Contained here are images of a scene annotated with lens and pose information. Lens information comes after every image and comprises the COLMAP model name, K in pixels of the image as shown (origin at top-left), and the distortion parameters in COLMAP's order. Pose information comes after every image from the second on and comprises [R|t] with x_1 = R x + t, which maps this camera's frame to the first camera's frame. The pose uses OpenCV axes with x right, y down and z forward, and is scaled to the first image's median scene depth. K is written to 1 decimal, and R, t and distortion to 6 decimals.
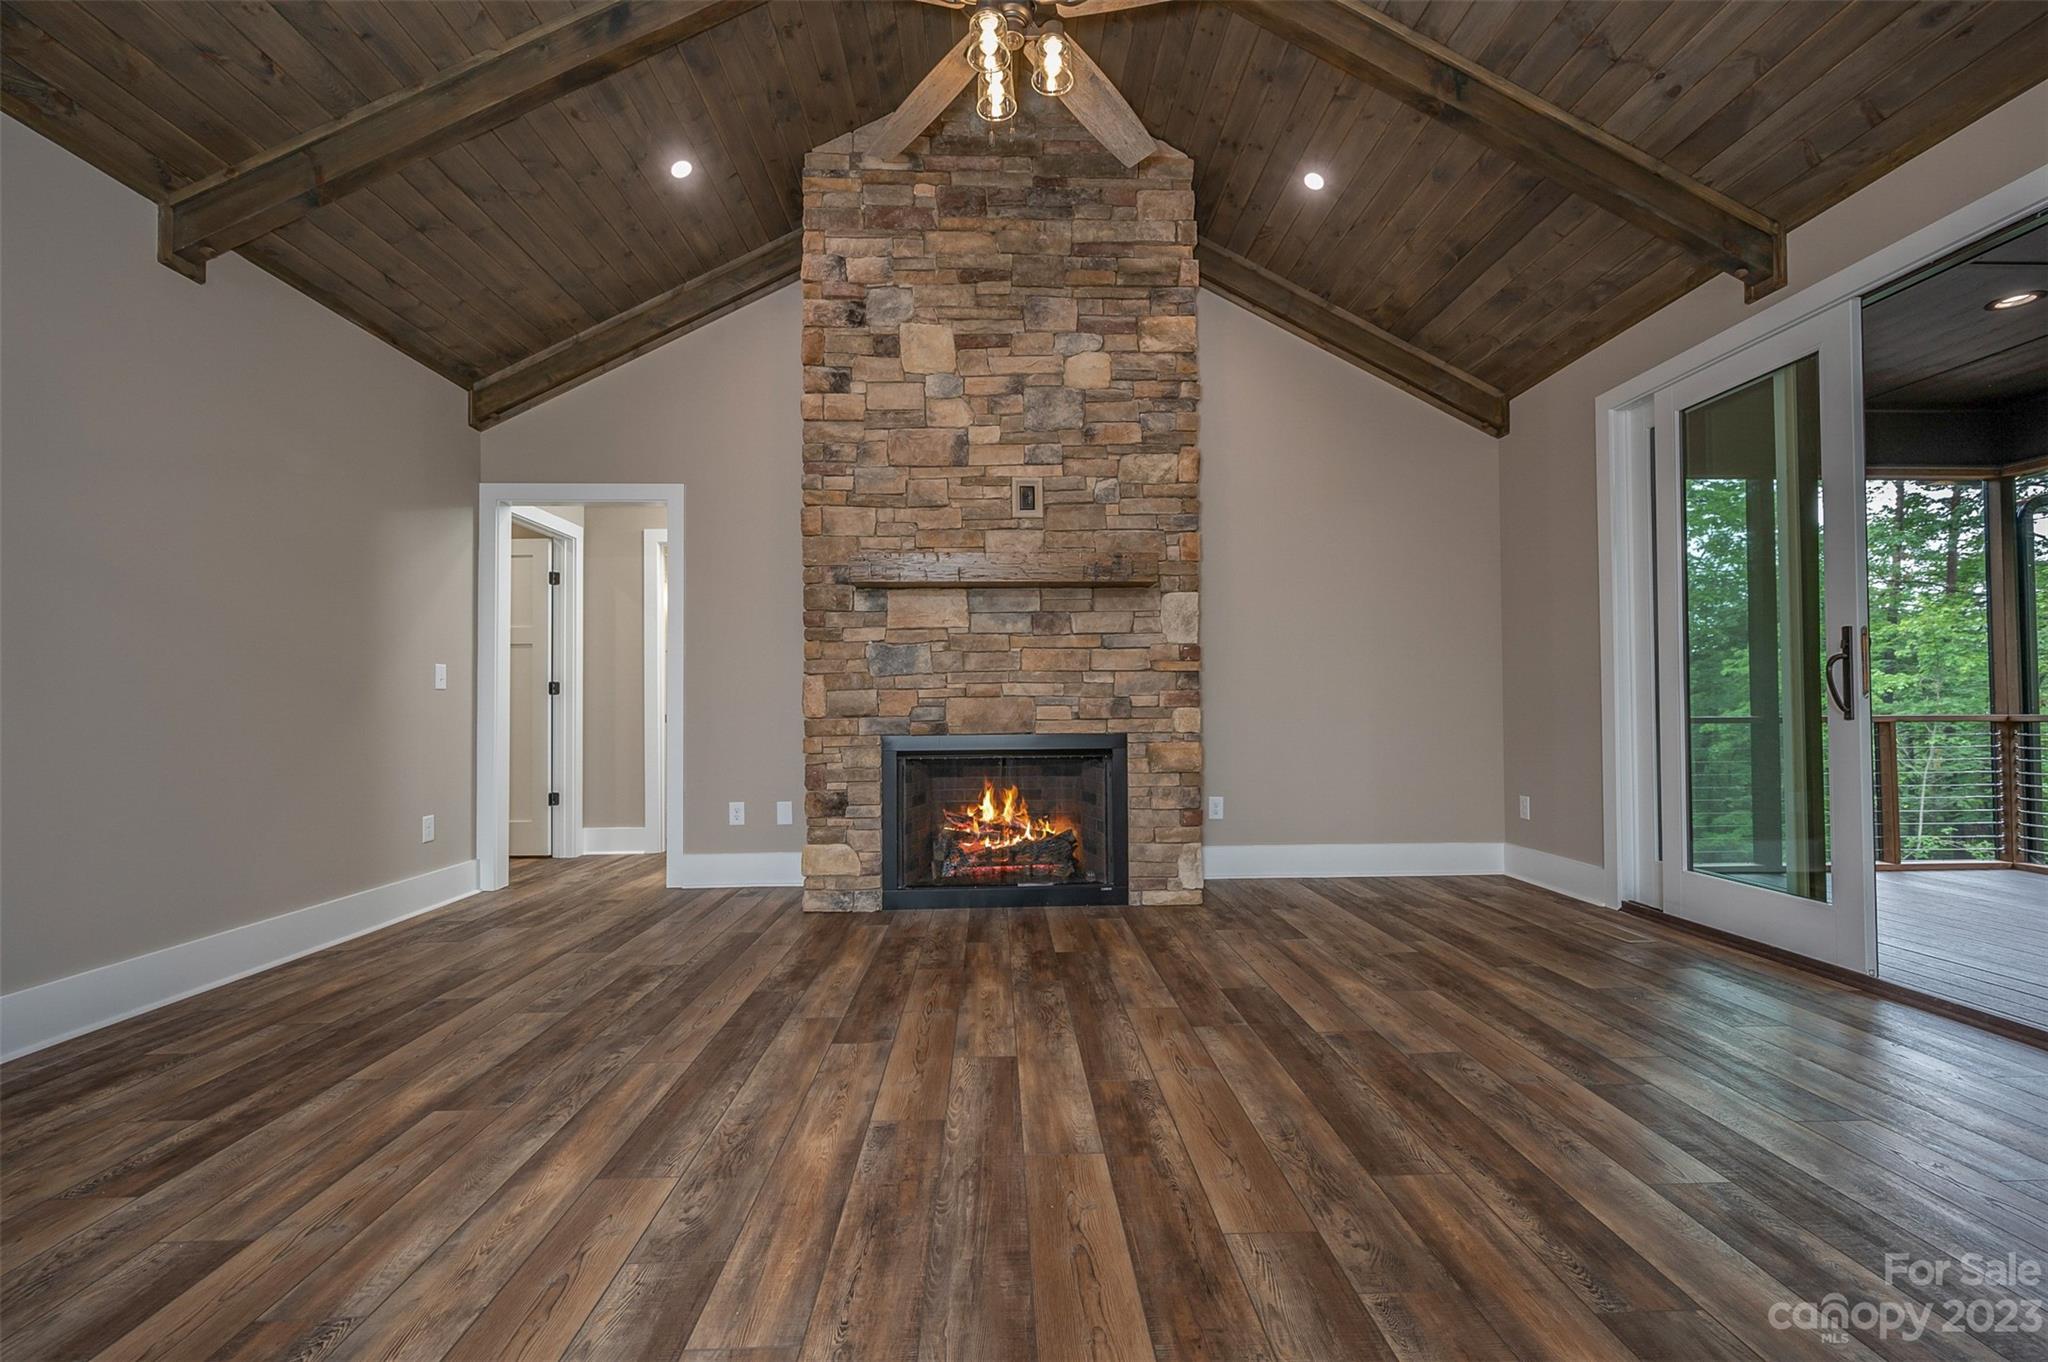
lens RADIAL K [[874.3, 0, 1031.2], [0, 874.3, 689.2], [0, 0, 1]] dist [0.000554, -0.000602]
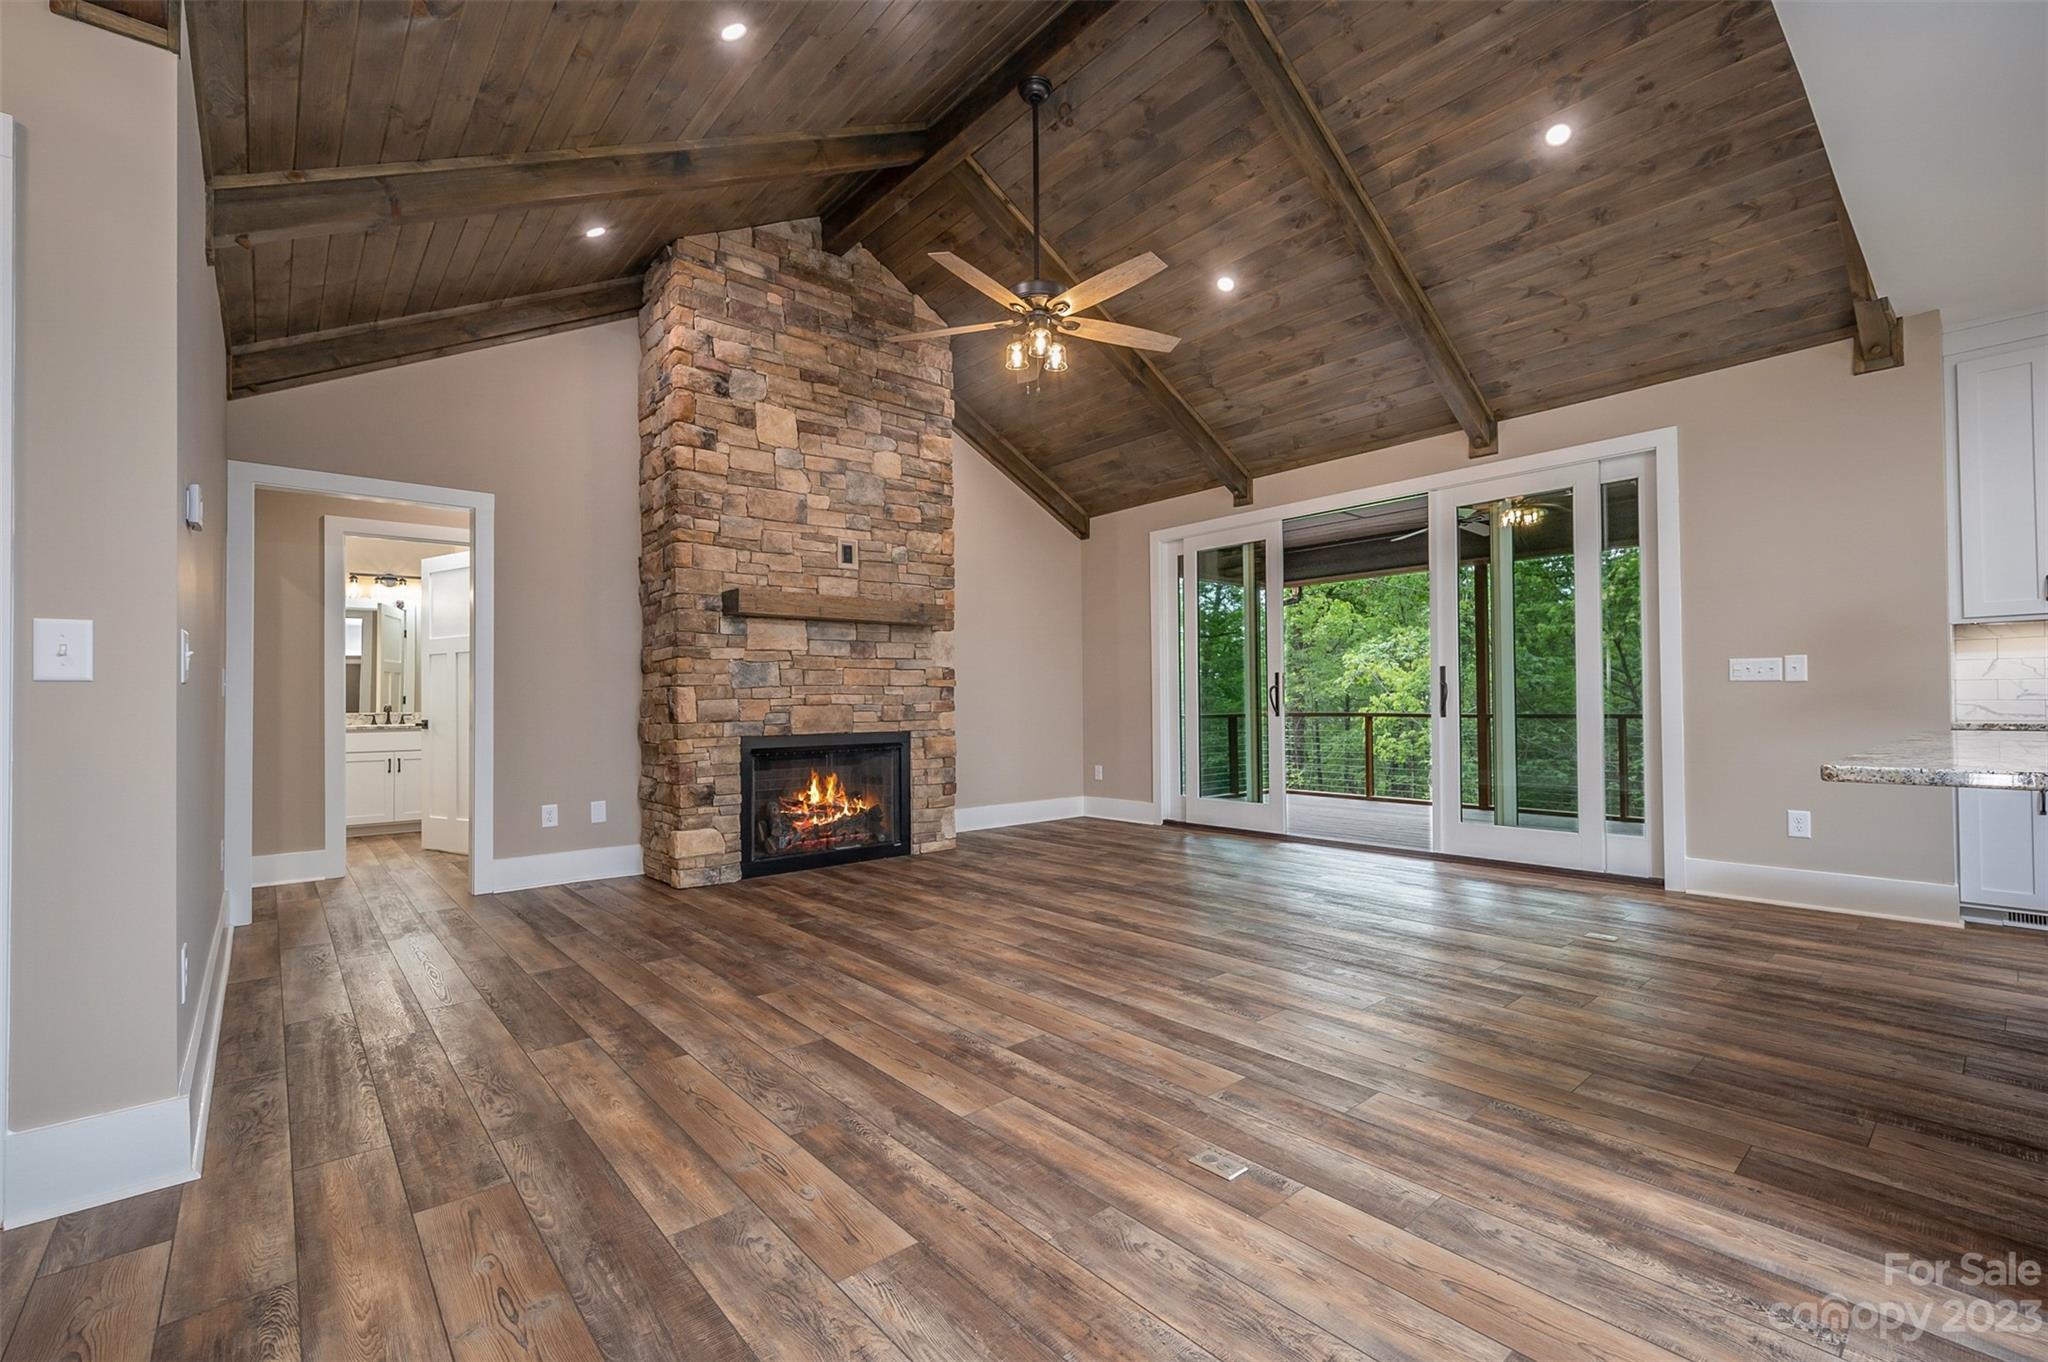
lens RADIAL K [[874.3, 0, 1031.2], [0, 874.3, 689.2], [0, 0, 1]] dist [0.000554, -0.000602]
pose [[0.779356, 0.010185, 0.626499, -0.618234], [-0.009009, 0.999947, -0.005049, -0.010803], [-0.626517, -0.001709, 0.779406, -0.204268]]
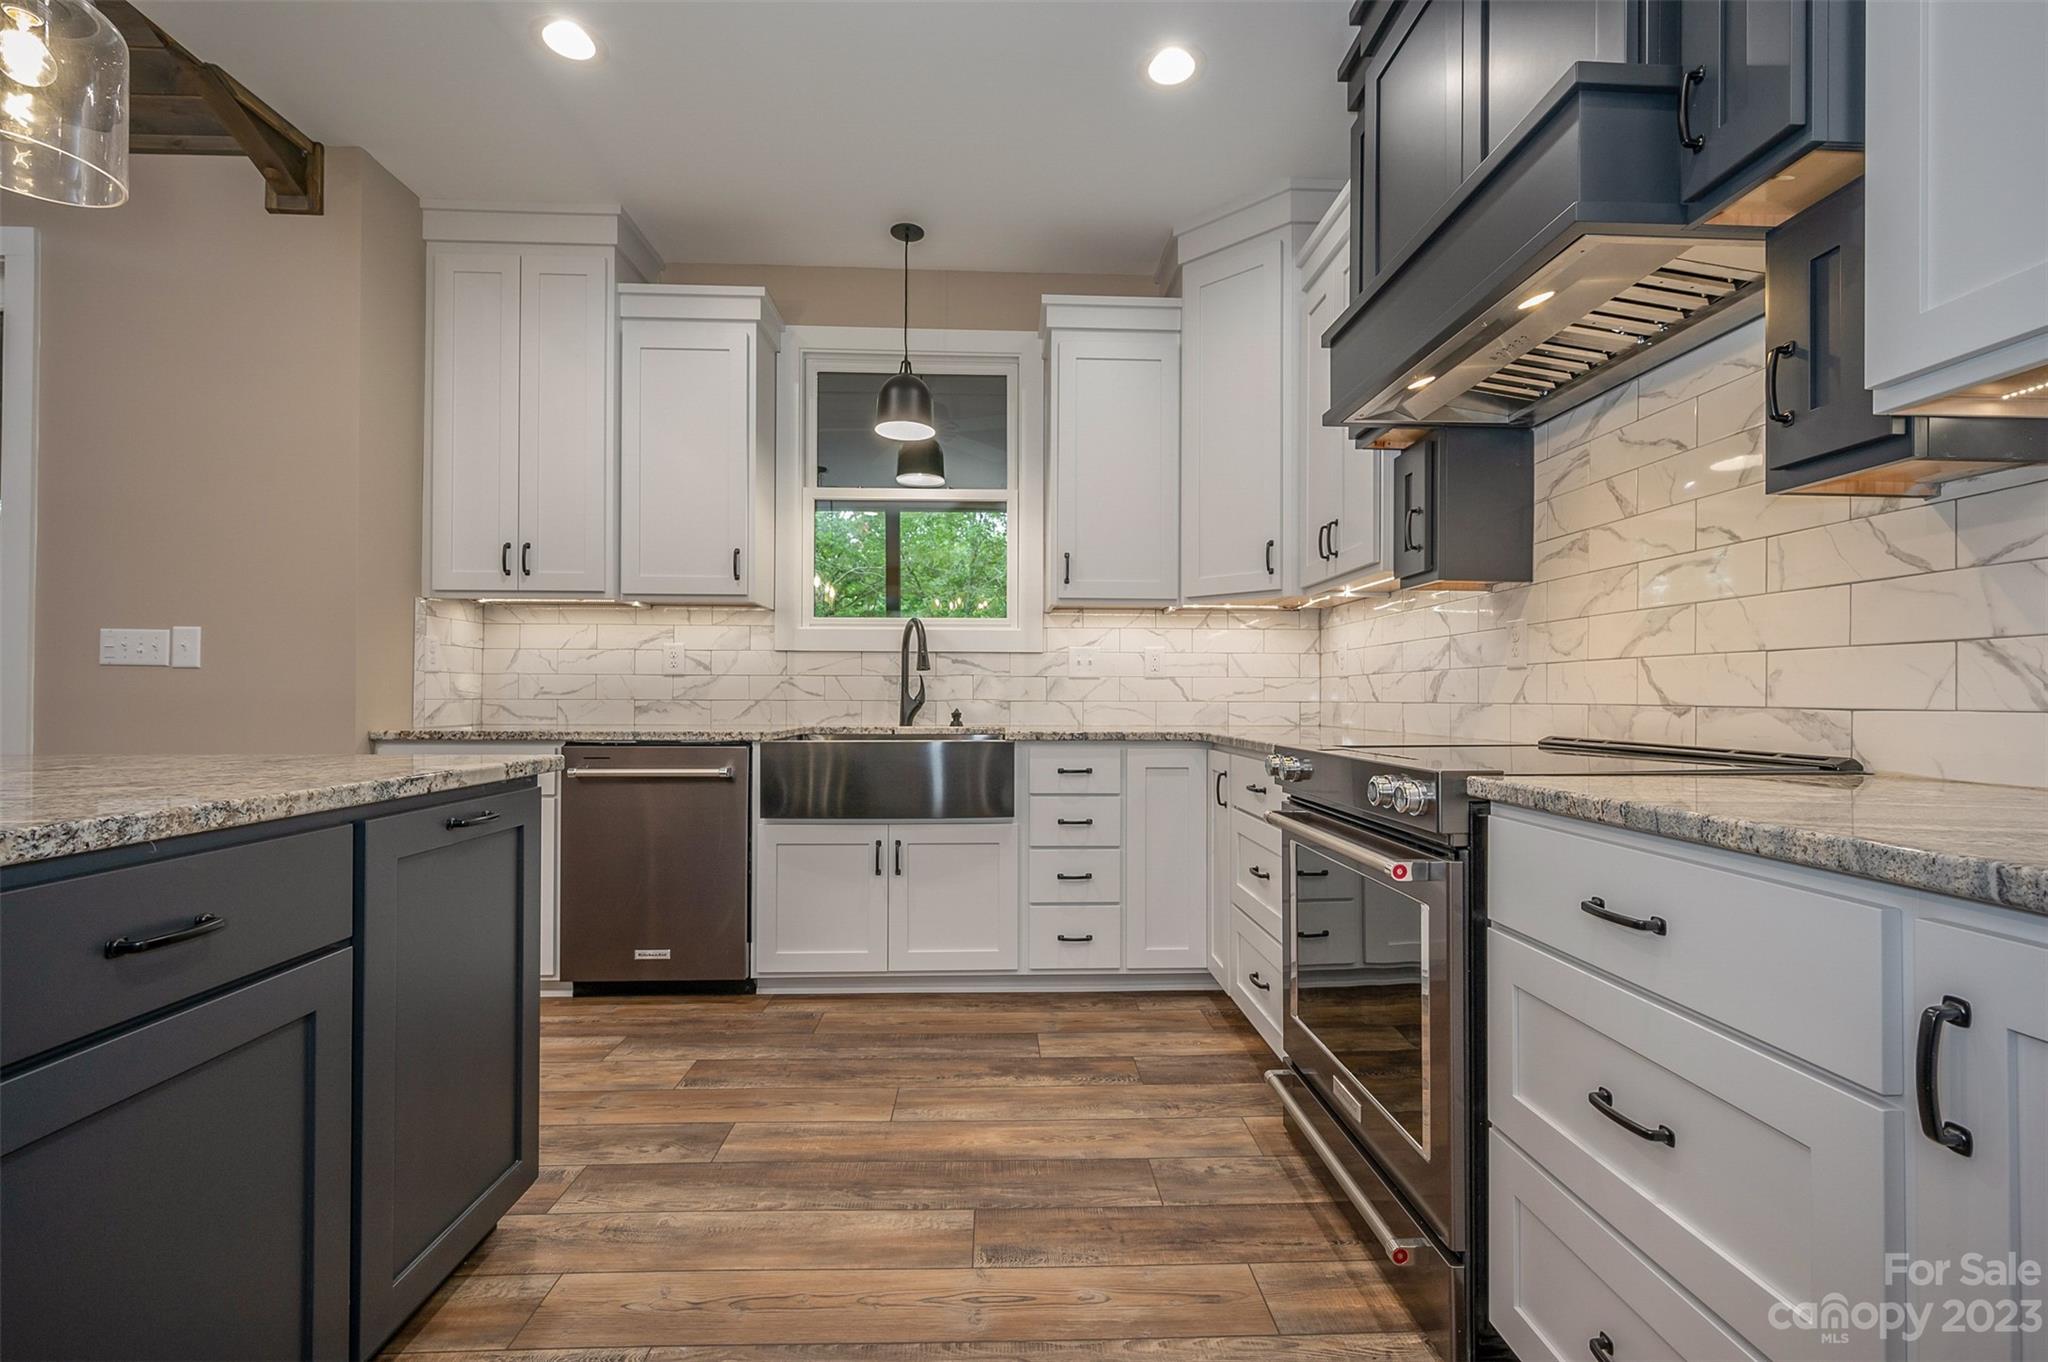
lens RADIAL K [[874.3, 0, 1031.2], [0, 874.3, 689.2], [0, 0, 1]] dist [0.000554, -0.000602]
pose [[-0.002918, 0.015809, 0.999871, 0.045719], [-0.023720, 0.999593, -0.015874, -0.021534], [-0.999714, -0.023764, -0.002542, -0.589521]]
